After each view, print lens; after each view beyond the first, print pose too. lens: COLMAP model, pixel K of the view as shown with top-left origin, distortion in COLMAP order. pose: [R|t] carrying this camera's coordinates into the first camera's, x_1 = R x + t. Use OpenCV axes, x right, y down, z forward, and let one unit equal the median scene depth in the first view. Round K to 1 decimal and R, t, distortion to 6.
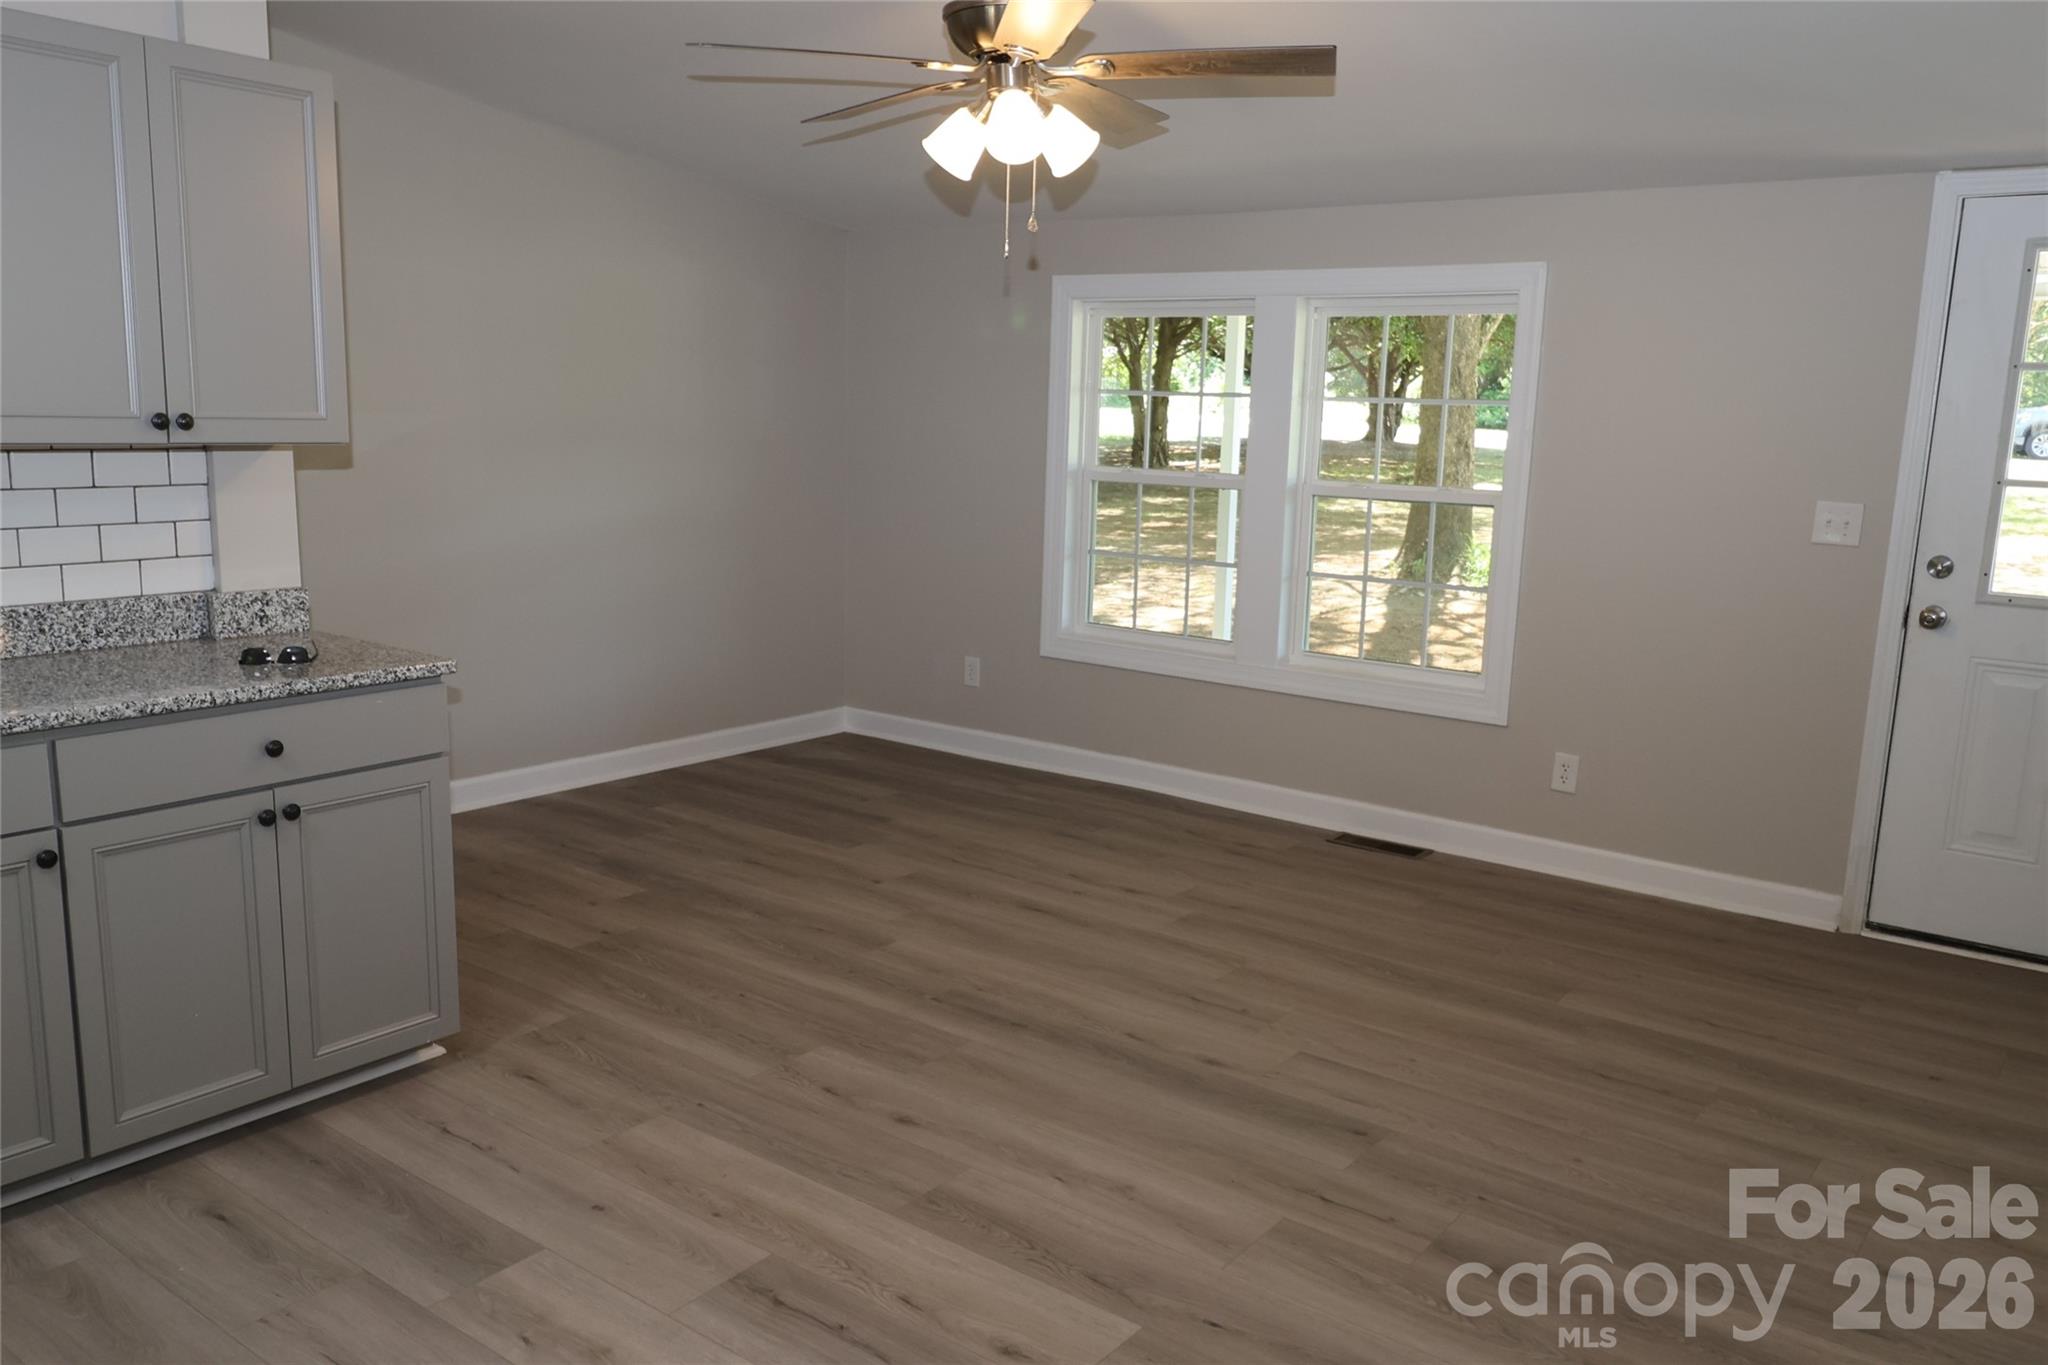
lens RADIAL K [[1588.6, 0, 1009.2], [0, 1588.6, 692.5], [0, 0, 1]] dist [0.017316, -0.008438]
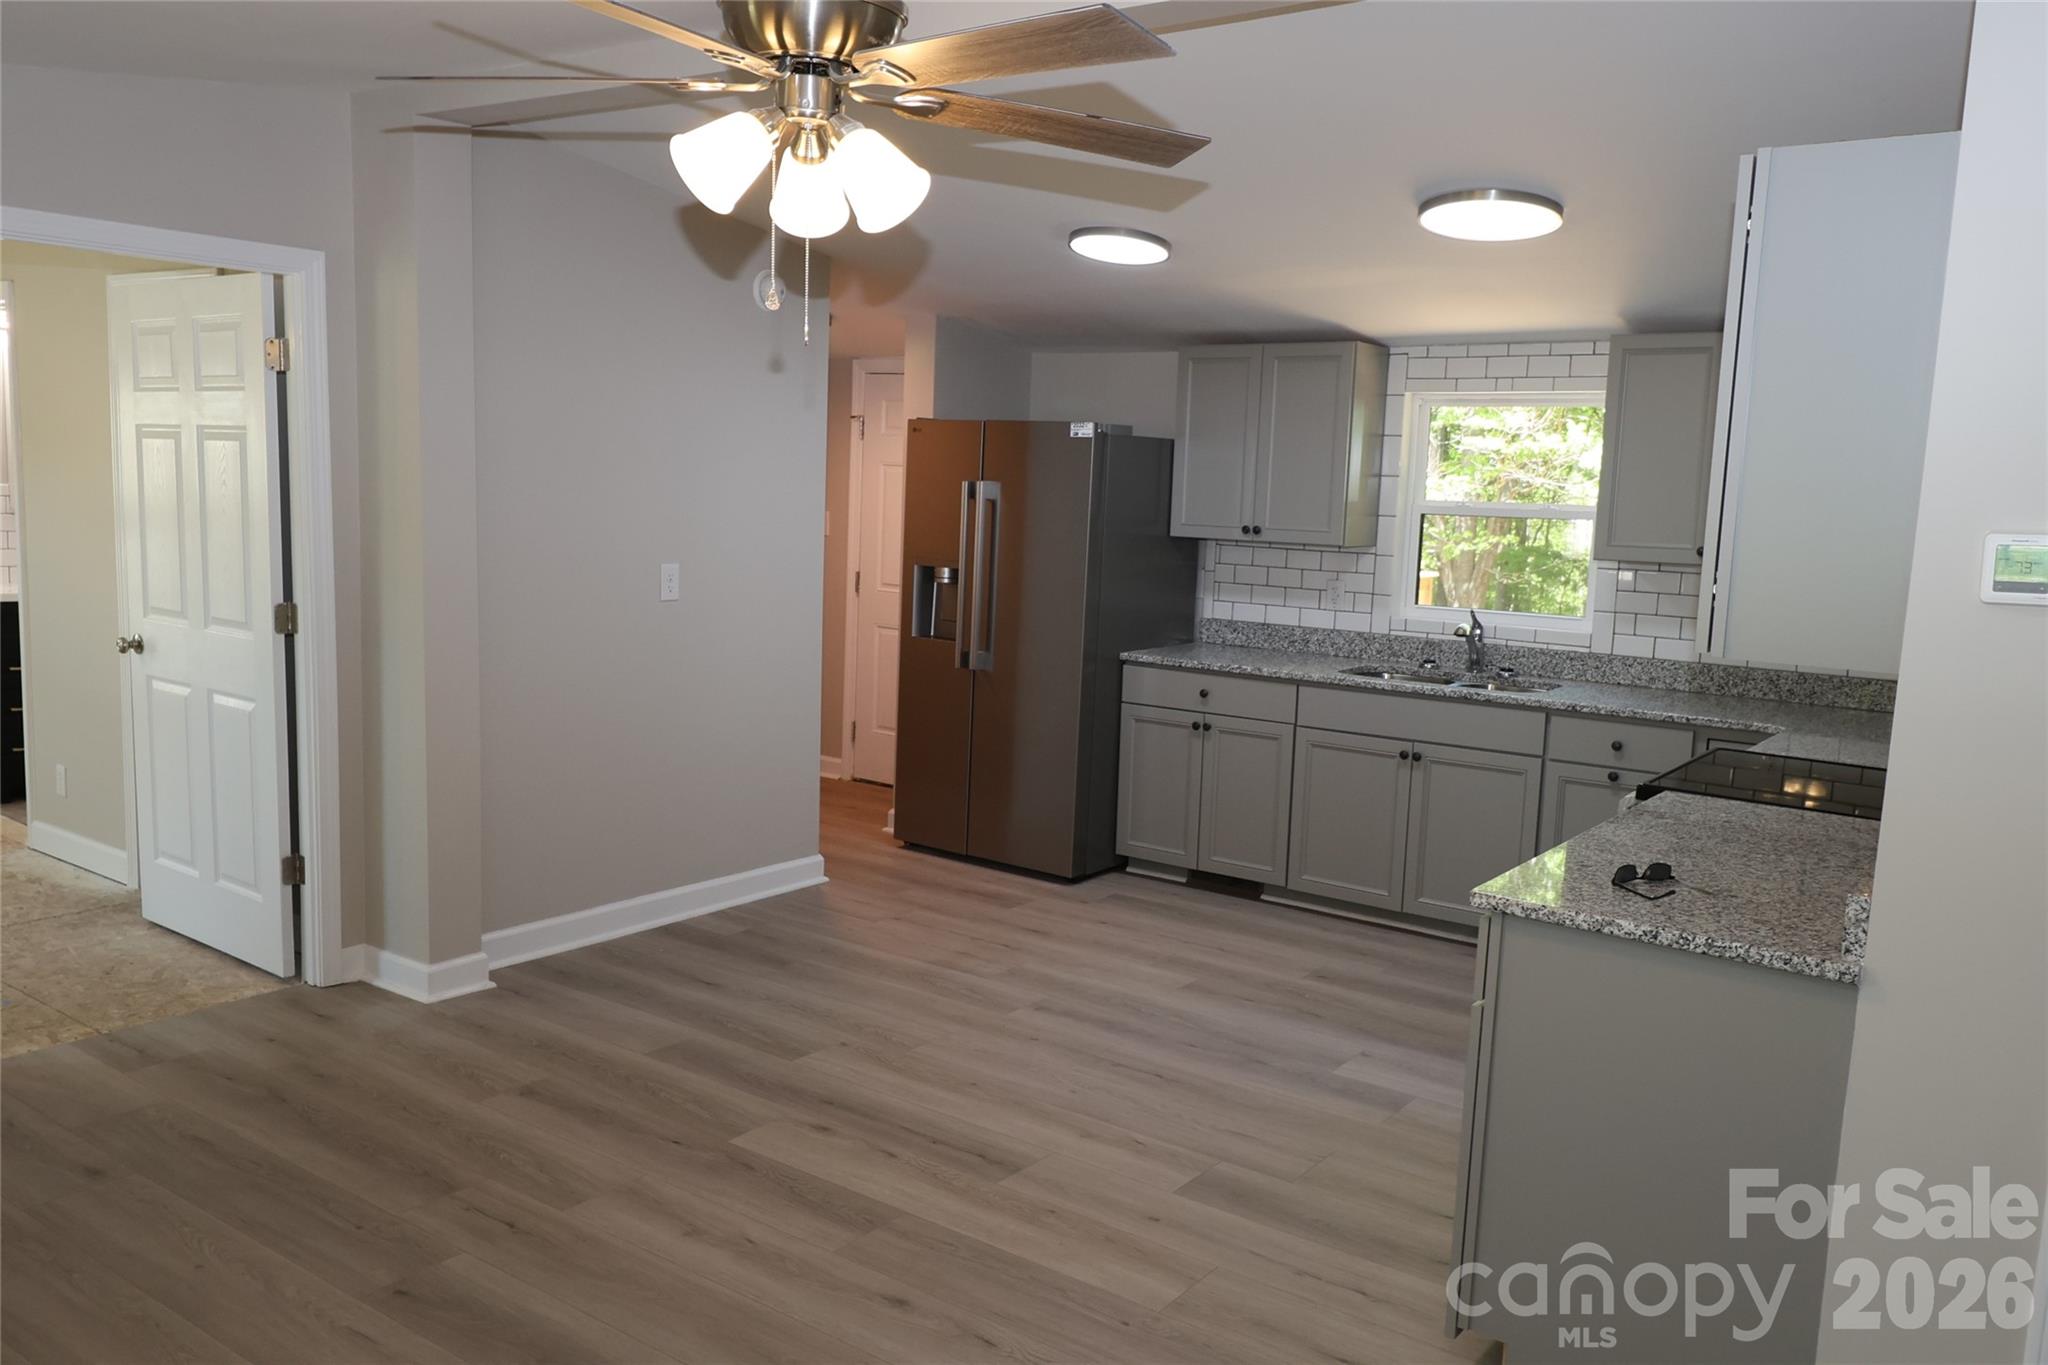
lens RADIAL K [[1588.6, 0, 1023.4], [0, 1588.6, 690.4], [0, 0, 1]] dist [0.017316, -0.008438]
pose [[-0.997620, -0.055134, -0.041419, -0.081841], [-0.065401, 0.946901, 0.314802, -0.371648], [0.021863, 0.316762, -0.948253, 1.797423]]
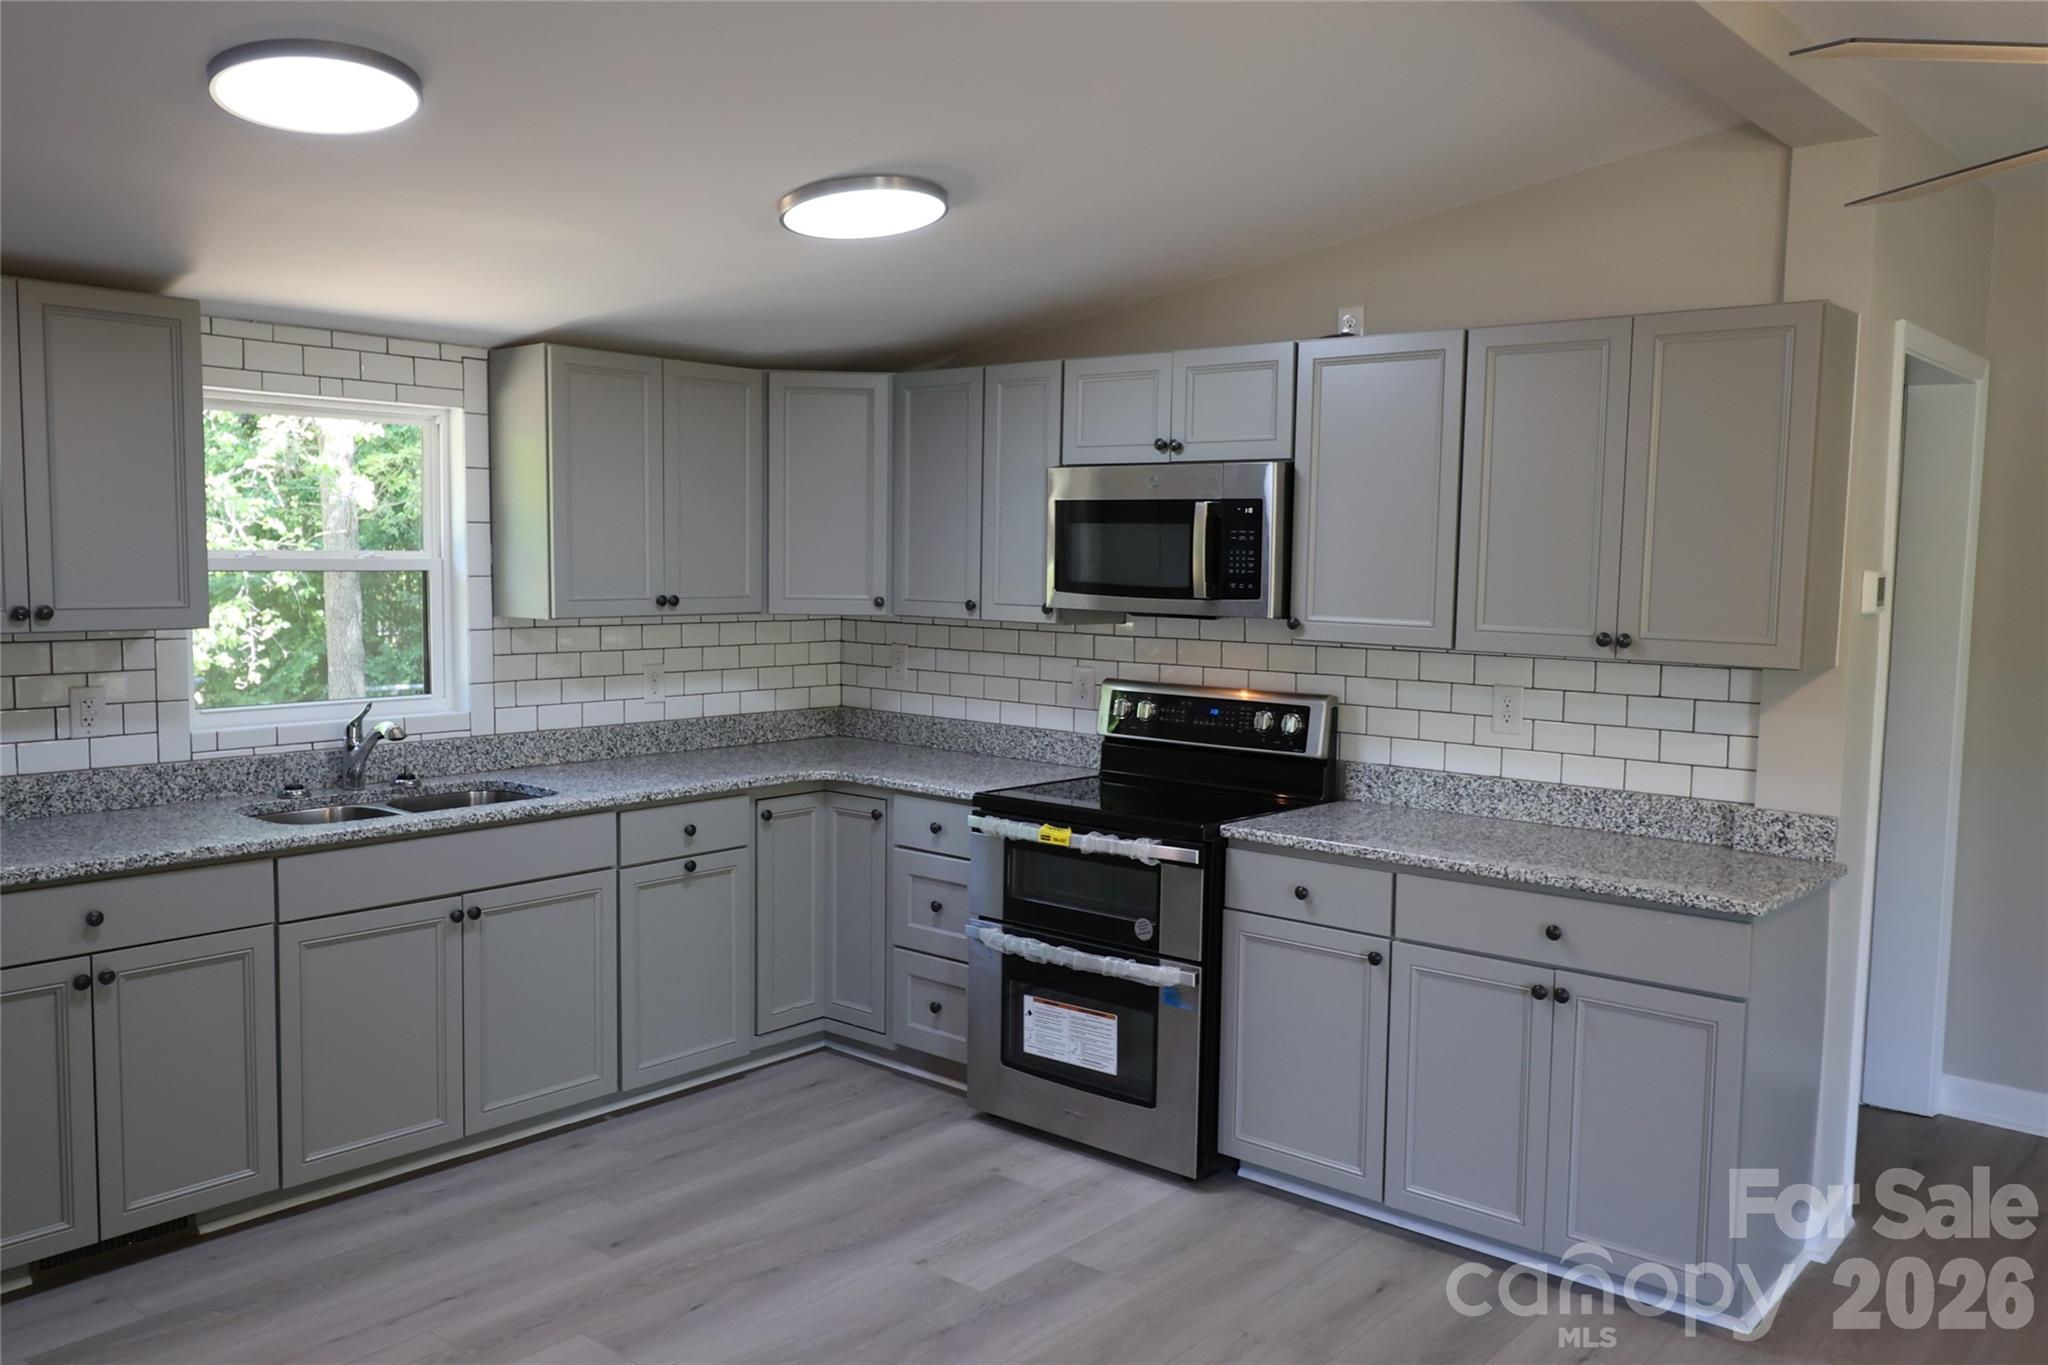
lens RADIAL K [[1588.6, 0, 1015.3], [0, 1588.6, 685.0], [0, 0, 1]] dist [0.017316, -0.008438]
pose [[-0.046241, 0.054978, -0.997416, 0.609851], [-0.201082, 0.977533, 0.063204, -0.120084], [0.978482, 0.203485, -0.034147, 0.604004]]
